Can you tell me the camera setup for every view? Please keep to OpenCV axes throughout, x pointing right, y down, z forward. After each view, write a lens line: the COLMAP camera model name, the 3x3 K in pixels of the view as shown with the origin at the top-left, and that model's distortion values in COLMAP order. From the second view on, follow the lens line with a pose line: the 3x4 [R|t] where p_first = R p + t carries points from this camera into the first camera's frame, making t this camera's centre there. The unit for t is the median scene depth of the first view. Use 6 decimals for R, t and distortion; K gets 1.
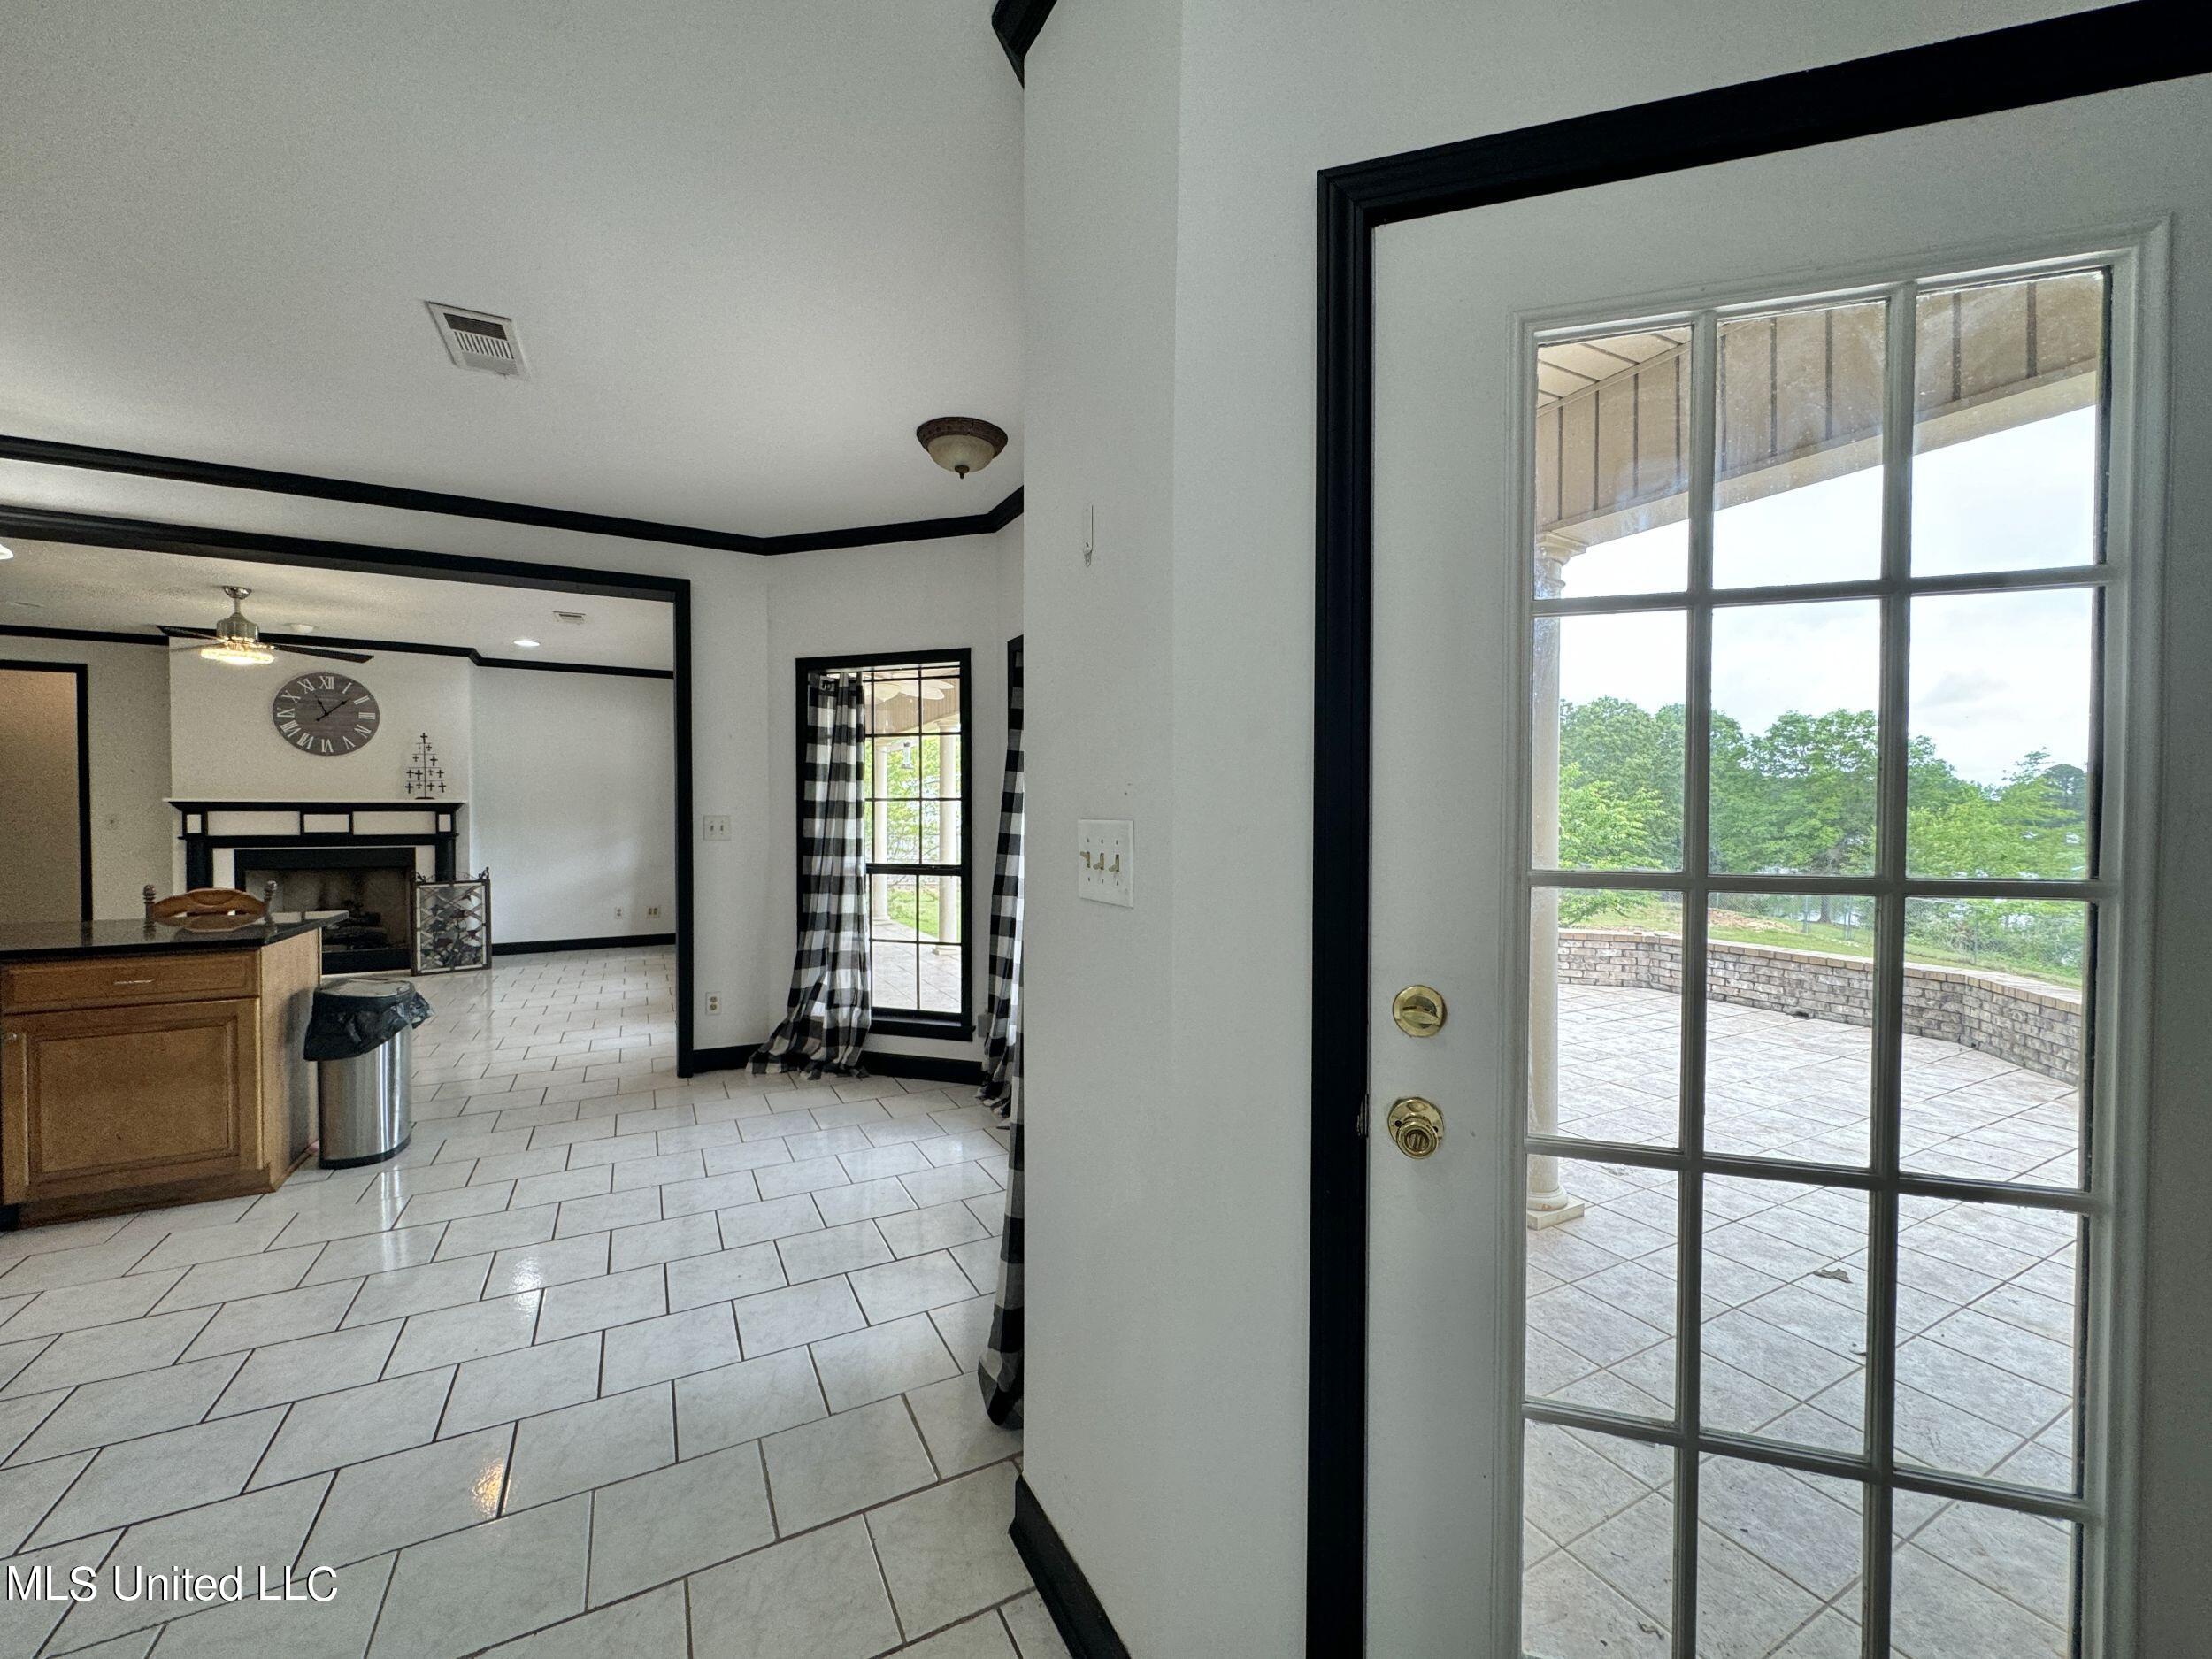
lens RADIAL K [[880.5, 0, 1108.4], [0, 880.5, 831.4], [0, 0, 1]] dist [-0.002094, -0.000706]
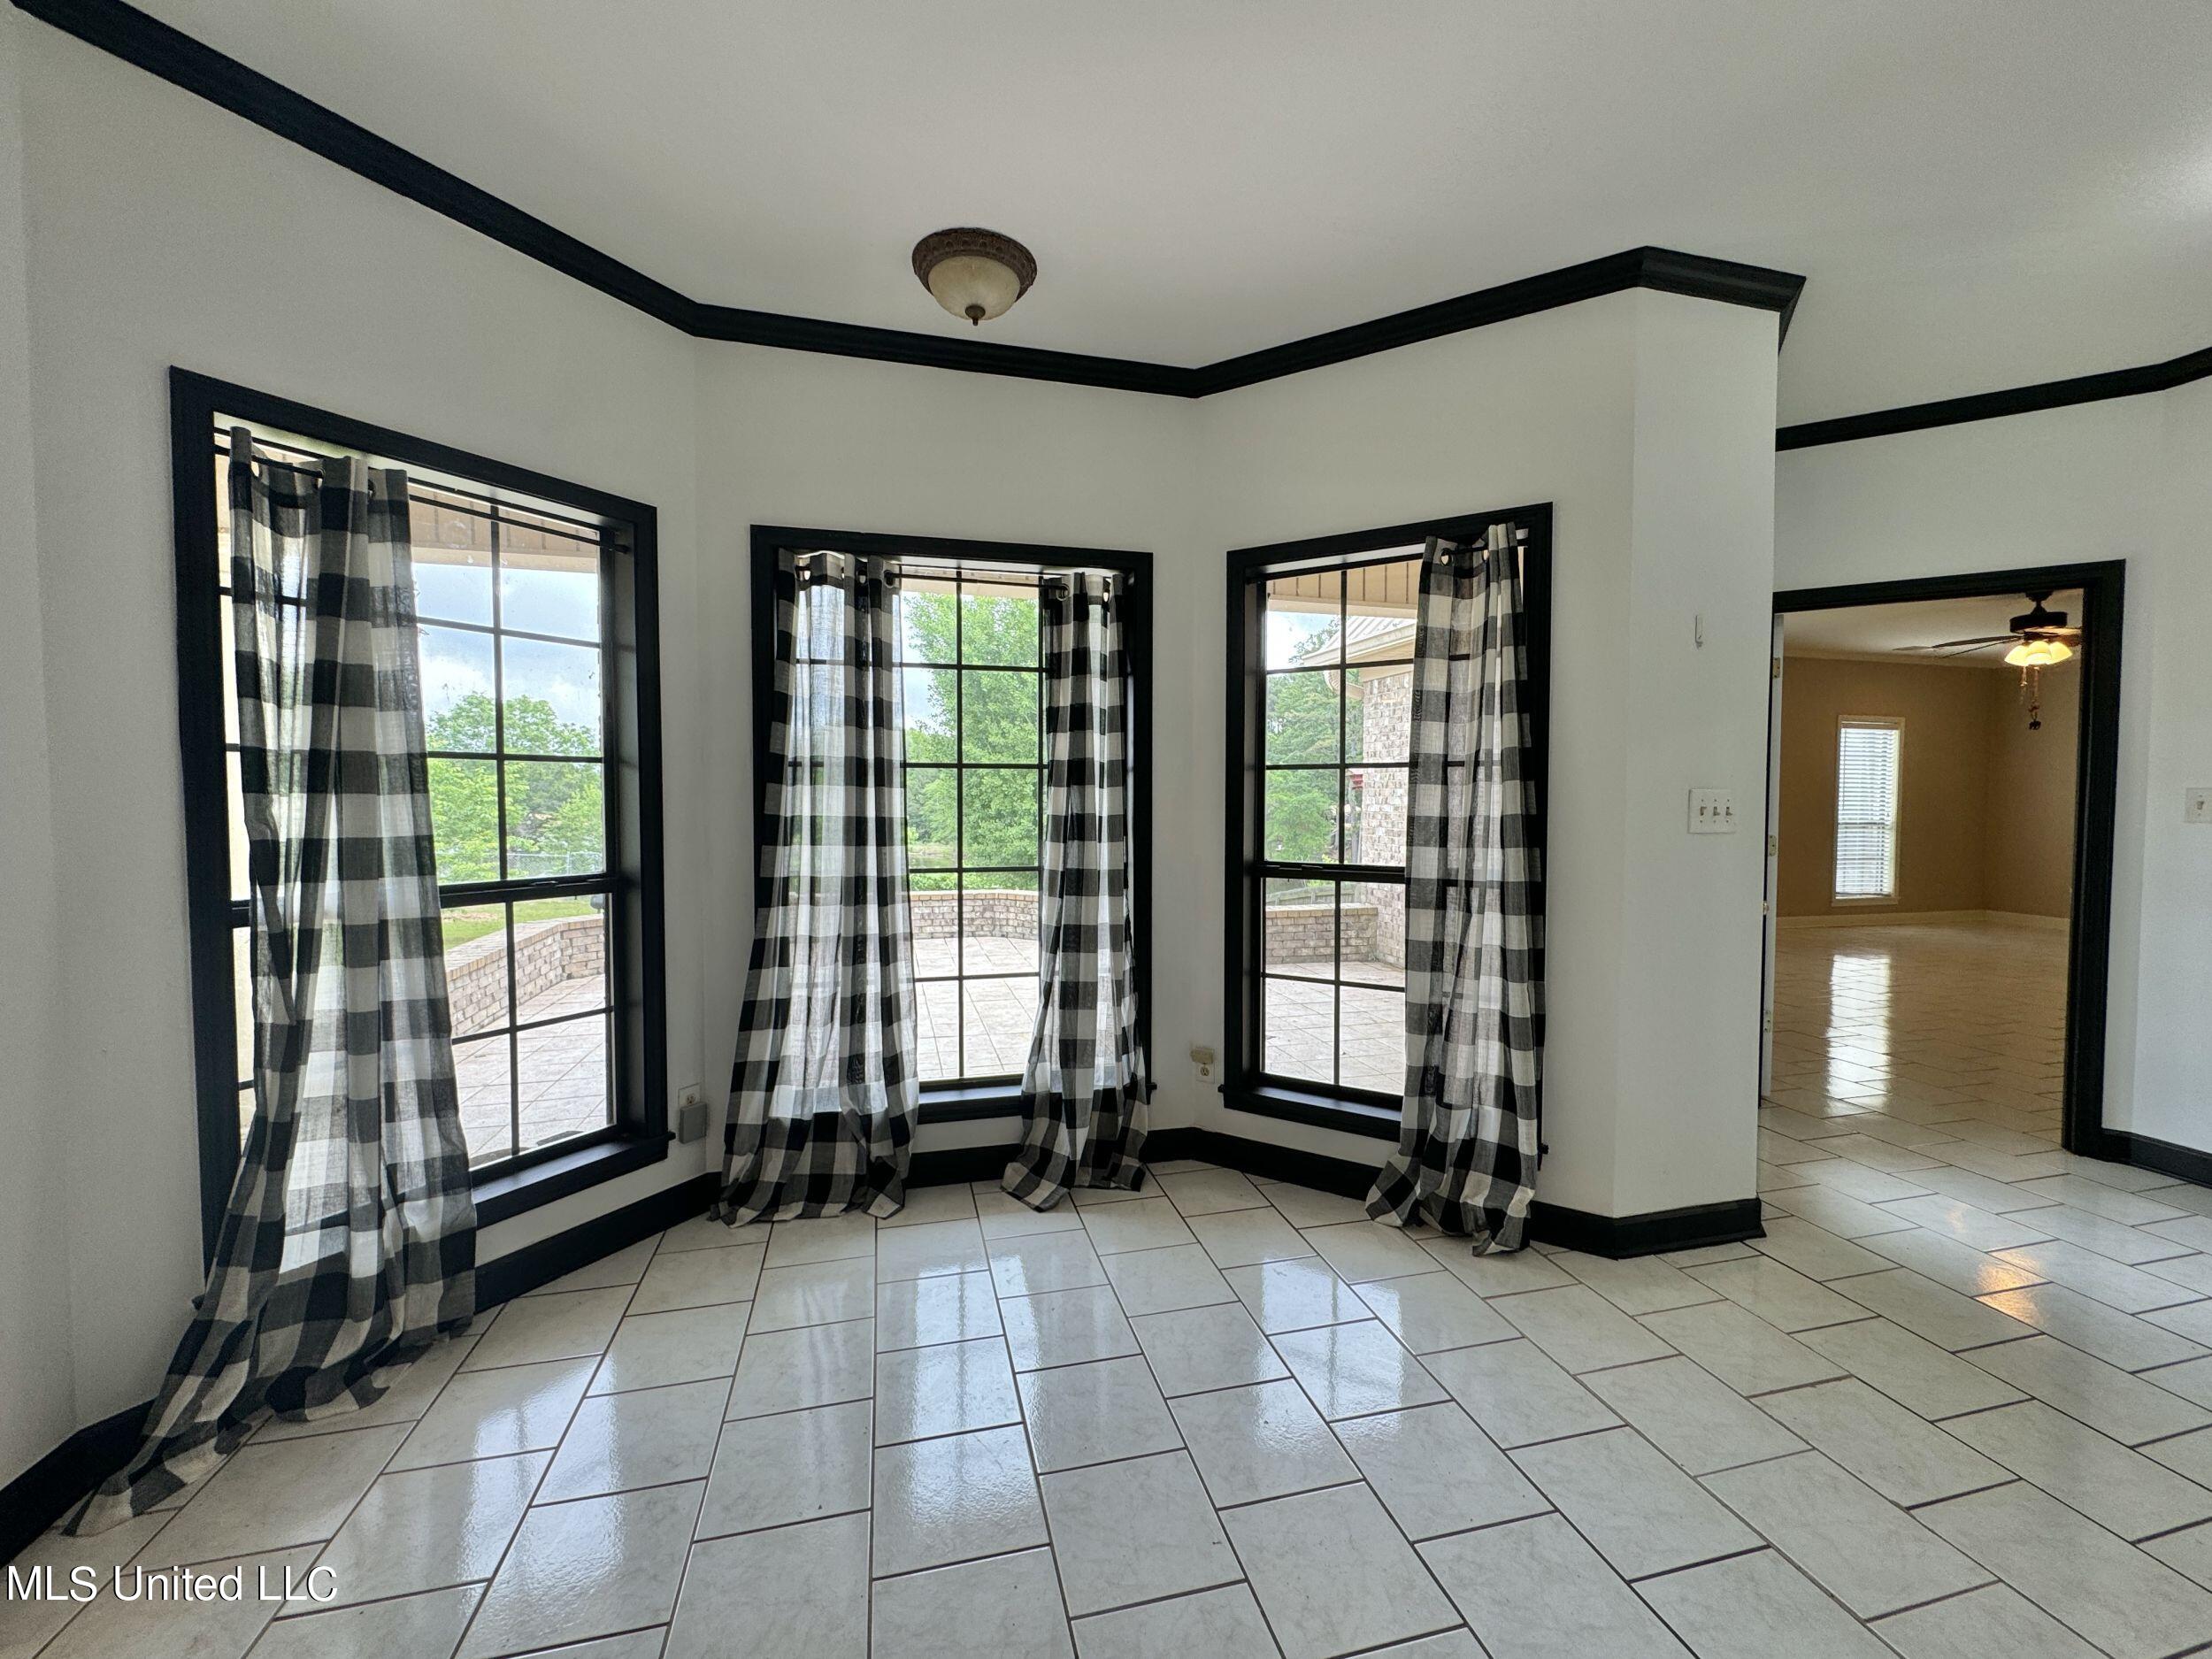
lens RADIAL K [[880.5, 0, 1096.2], [0, 880.5, 817.6], [0, 0, 1]] dist [-0.002094, -0.000706]
pose [[0.242198, -0.025401, 0.969894, -0.651081], [0.017548, 0.999608, 0.021797, -0.005315], [-0.970068, 0.011741, 0.242549, 0.544516]]
